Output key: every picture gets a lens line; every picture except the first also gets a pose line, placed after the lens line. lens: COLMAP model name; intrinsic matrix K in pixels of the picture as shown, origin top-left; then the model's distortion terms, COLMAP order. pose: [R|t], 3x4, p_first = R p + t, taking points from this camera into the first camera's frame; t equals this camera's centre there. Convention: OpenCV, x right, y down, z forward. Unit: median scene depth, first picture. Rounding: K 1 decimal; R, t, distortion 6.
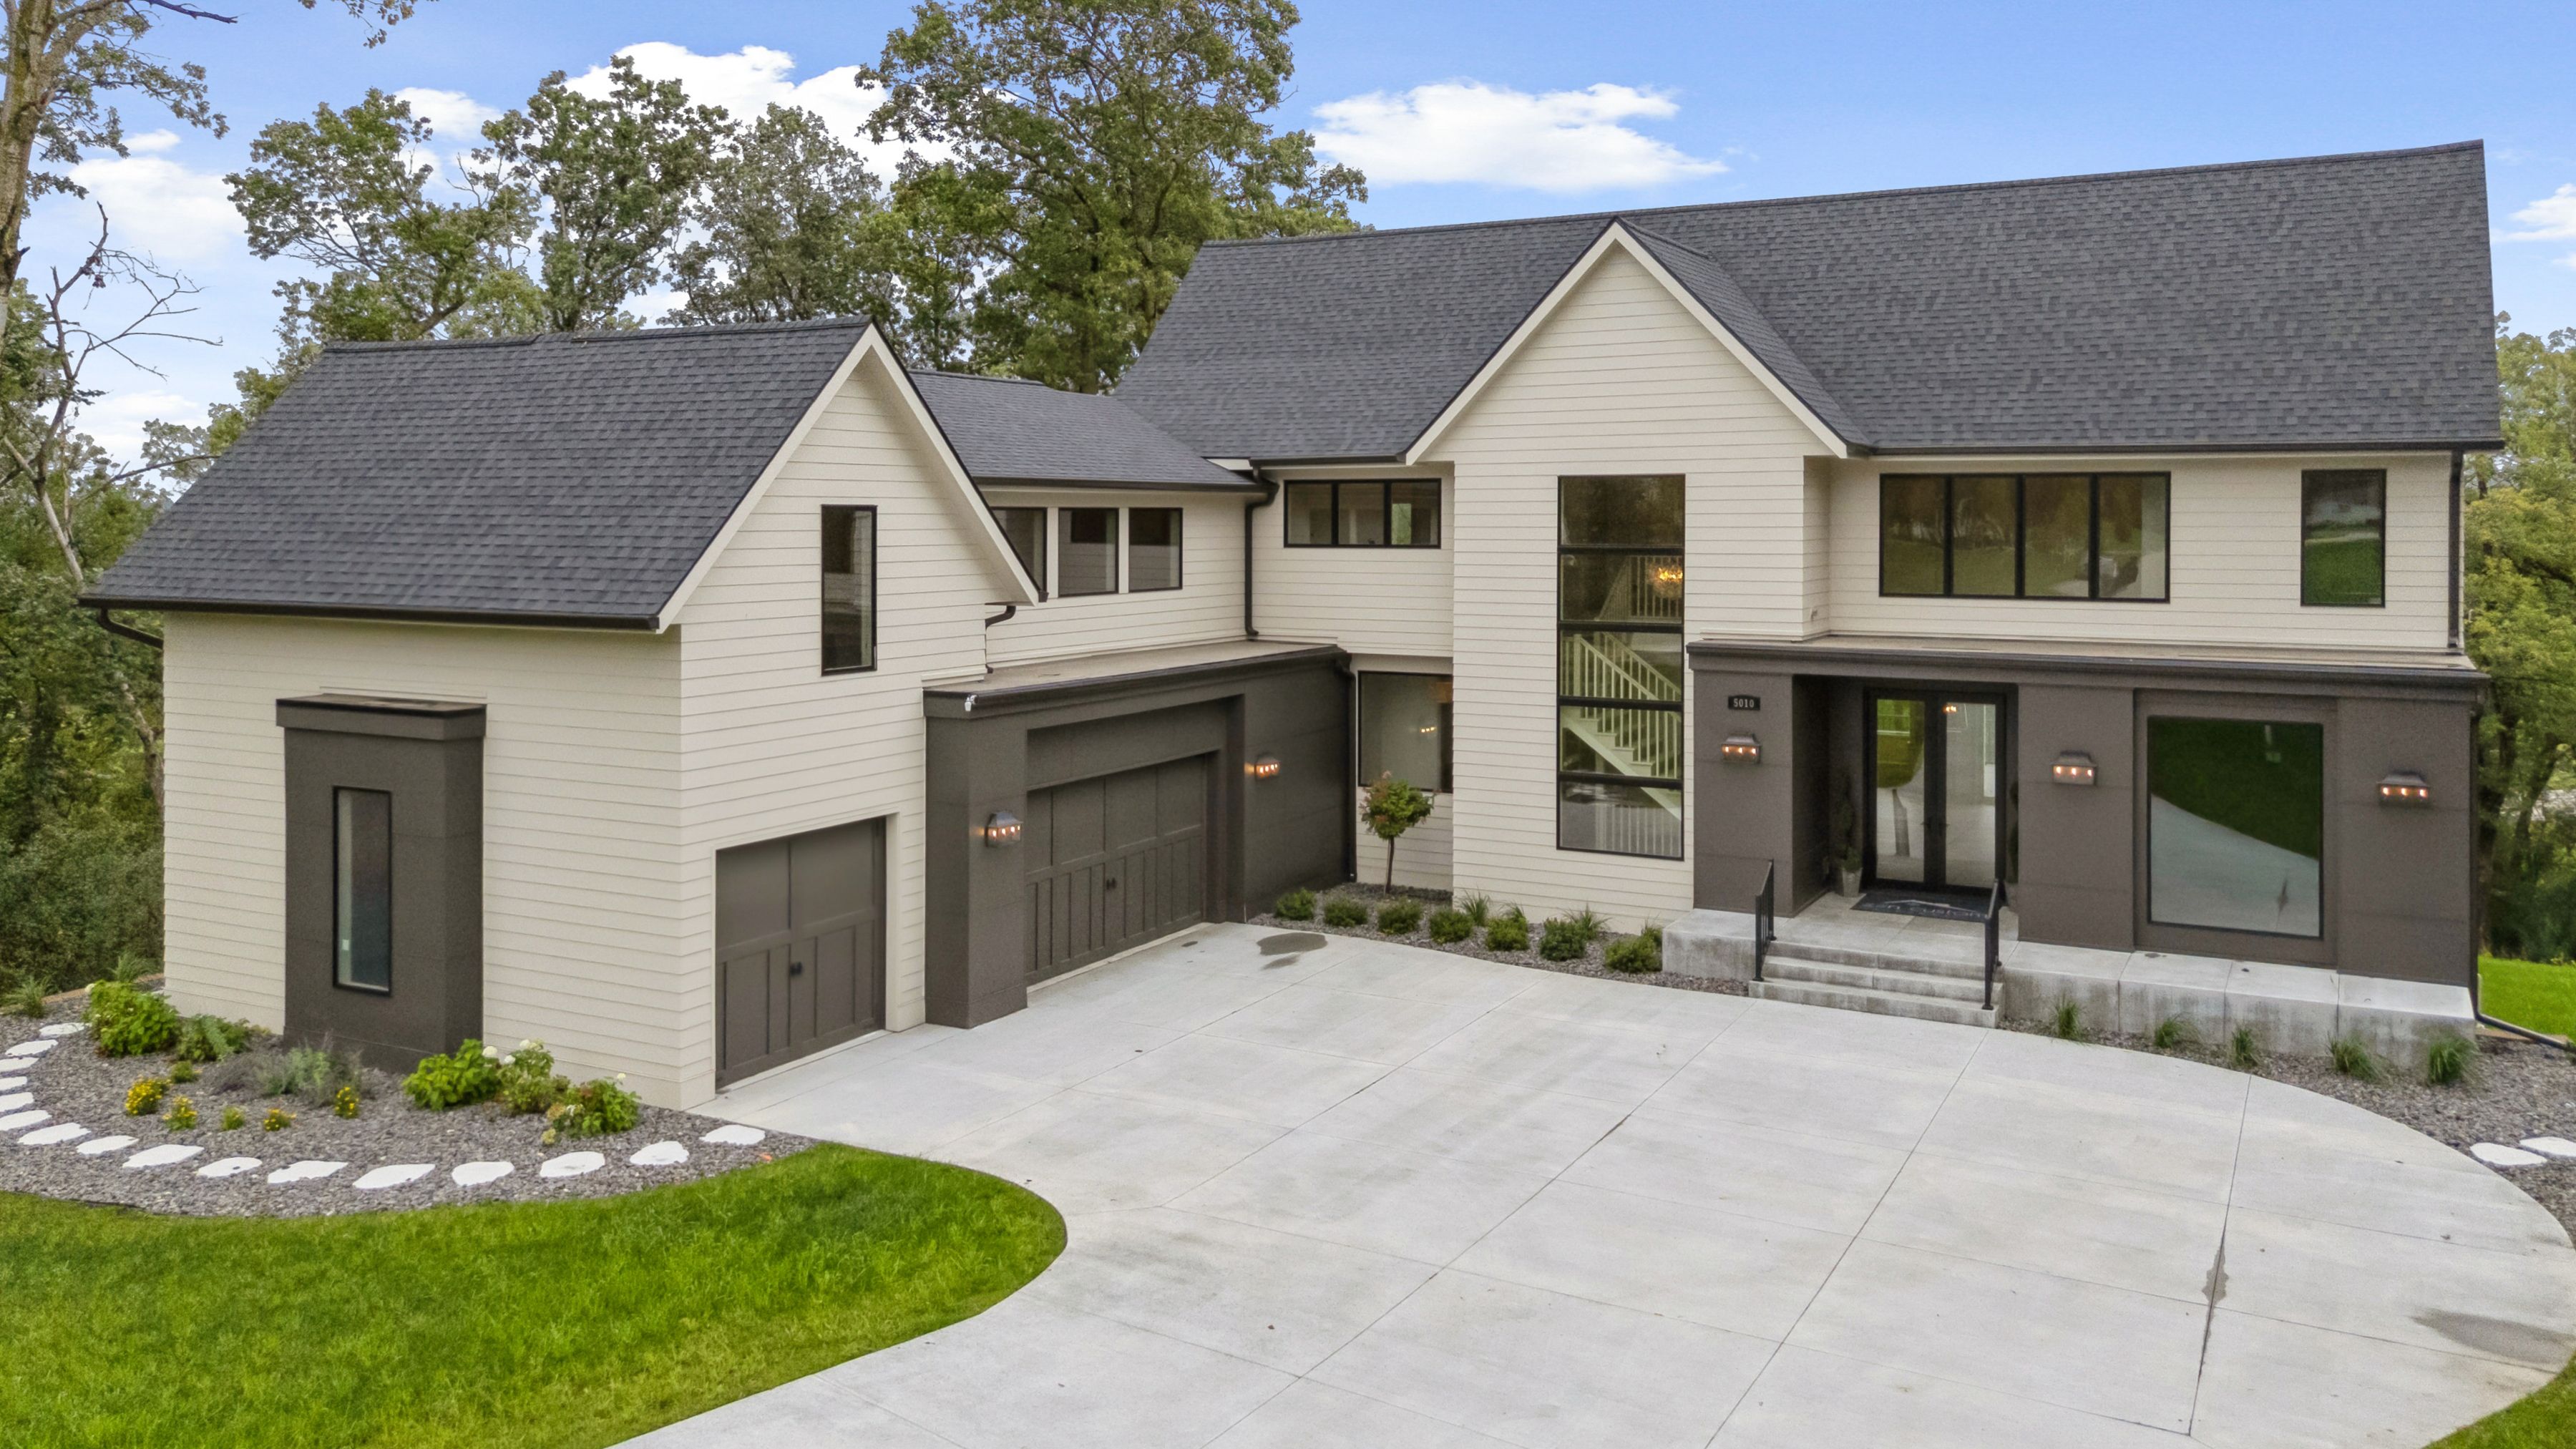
lens RADIAL K [[1980.5, 0, 1287.9], [0, 1980.5, 514.3], [0, 0, 1]] dist [0.022435, -0.002520]
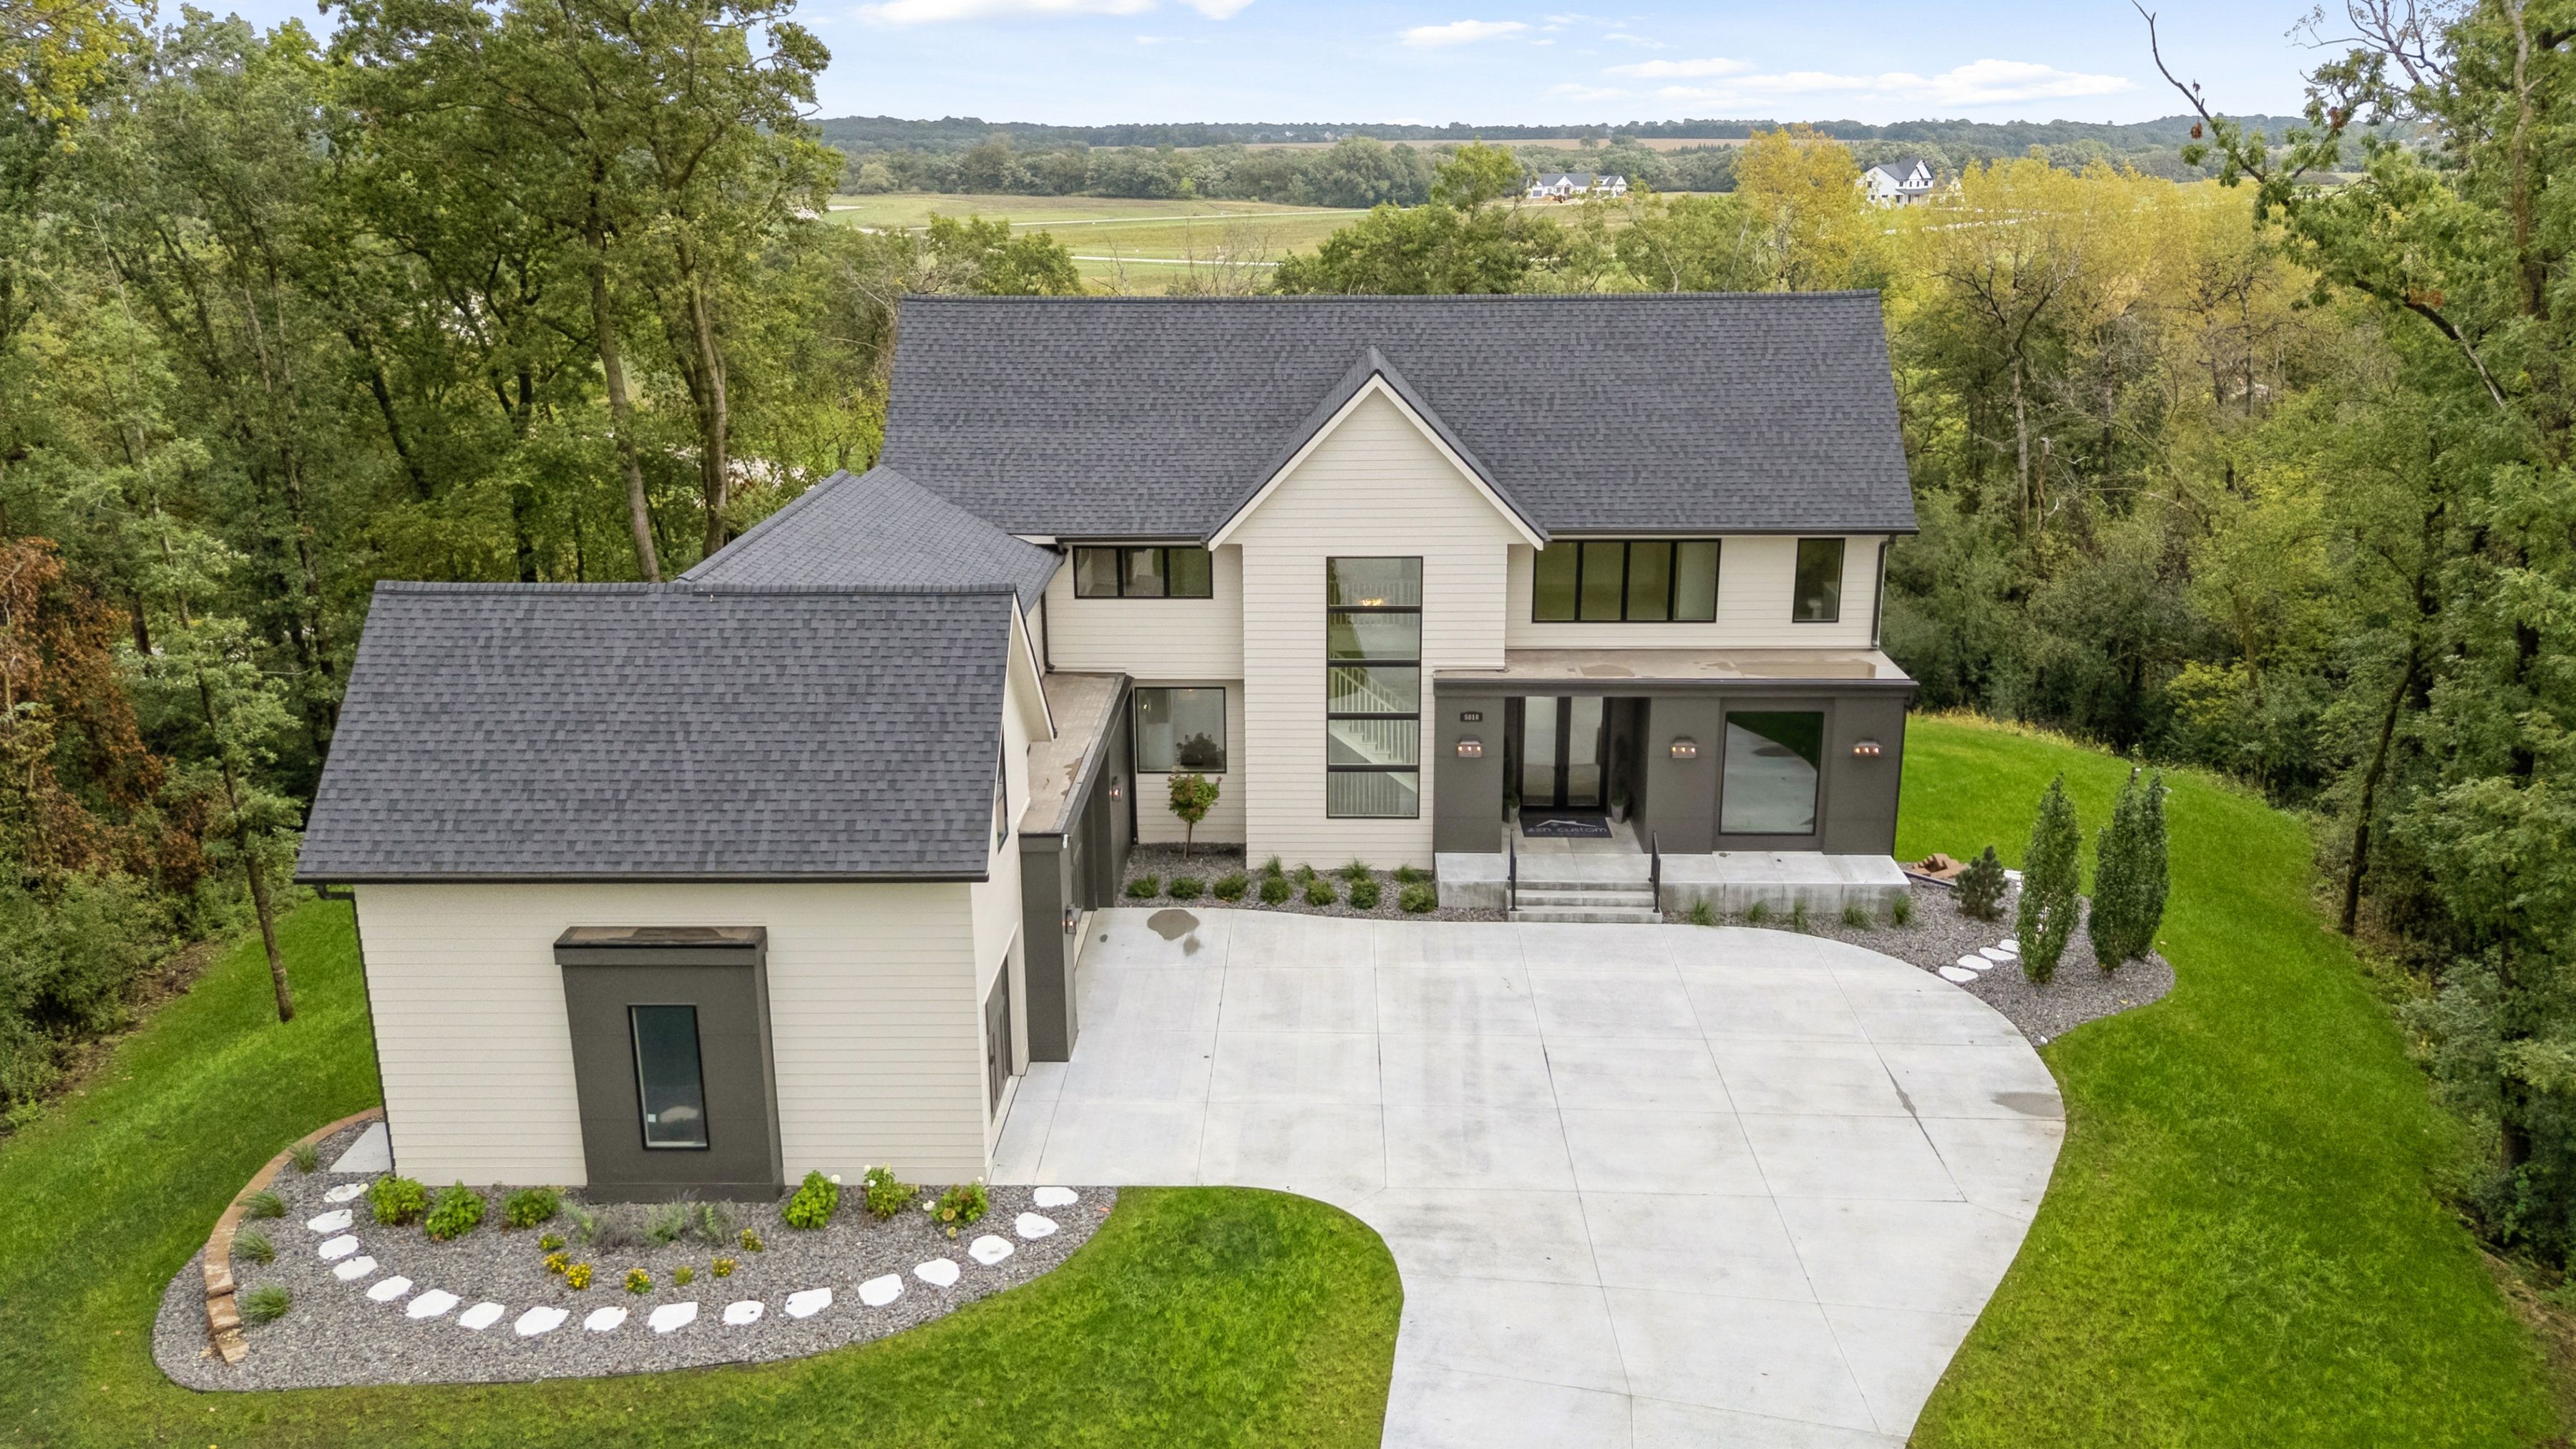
lens RADIAL K [[1919.2, 0, 1288.0], [0, 1919.2, 724.5], [0, 0, 1]] dist [0.037949, -0.000020]
pose [[0.889474, -0.139744, 0.435094, -0.533144], [0.007733, 0.956564, 0.291421, -0.329849], [-0.456920, -0.255847, 0.851919, -0.147593]]
